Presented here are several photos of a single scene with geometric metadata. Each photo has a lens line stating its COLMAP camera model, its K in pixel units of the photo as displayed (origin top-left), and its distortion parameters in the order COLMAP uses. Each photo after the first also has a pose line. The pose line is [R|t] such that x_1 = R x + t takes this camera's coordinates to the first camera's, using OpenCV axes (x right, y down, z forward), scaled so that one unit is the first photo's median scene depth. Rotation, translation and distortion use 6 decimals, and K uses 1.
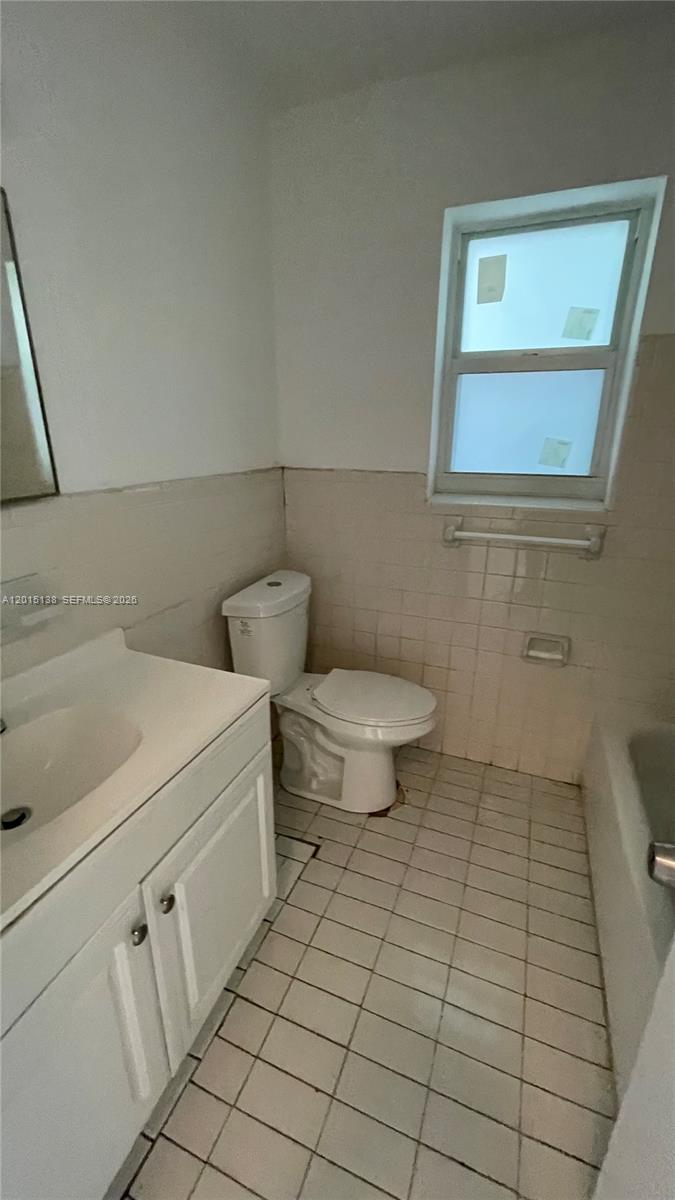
lens RADIAL K [[485.3, 0, 343.7], [0, 485.3, 599.3], [0, 0, 1]] dist [0.001140, -0.000074]
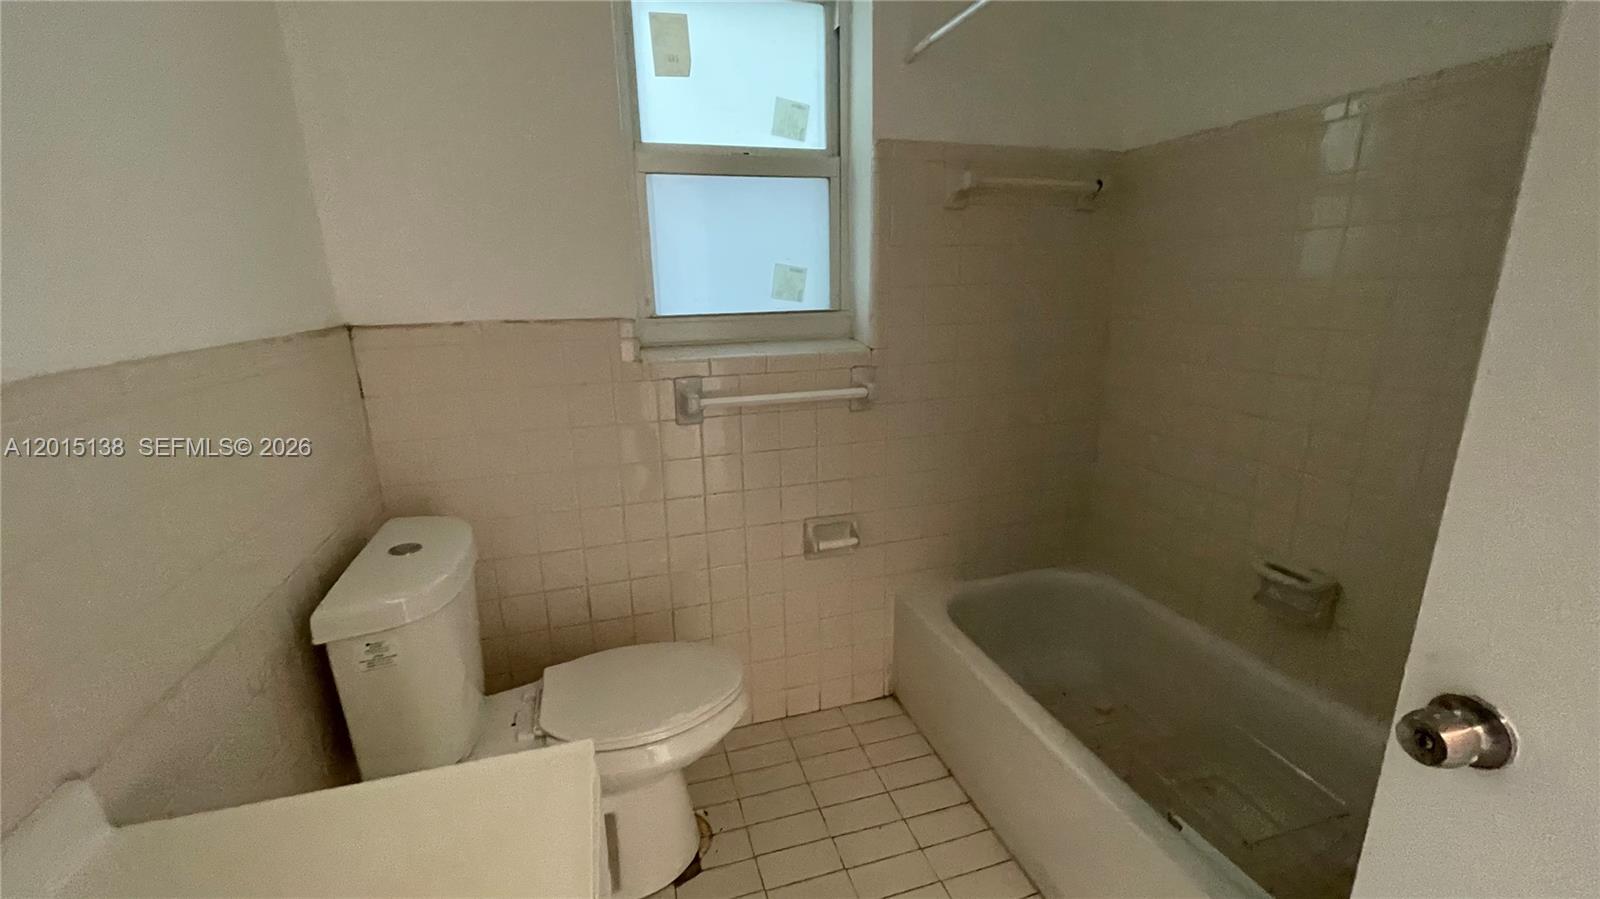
lens RADIAL K [[647.1, 0, 797.1], [0, 647.1, 448.2], [0, 0, 1]] dist [0.001140, -0.000074]
pose [[0.781322, -0.176725, 0.598586, -0.212548], [0.221343, 0.975195, -0.001001, -0.043727], [-0.583561, 0.133275, 0.801058, 0.210388]]
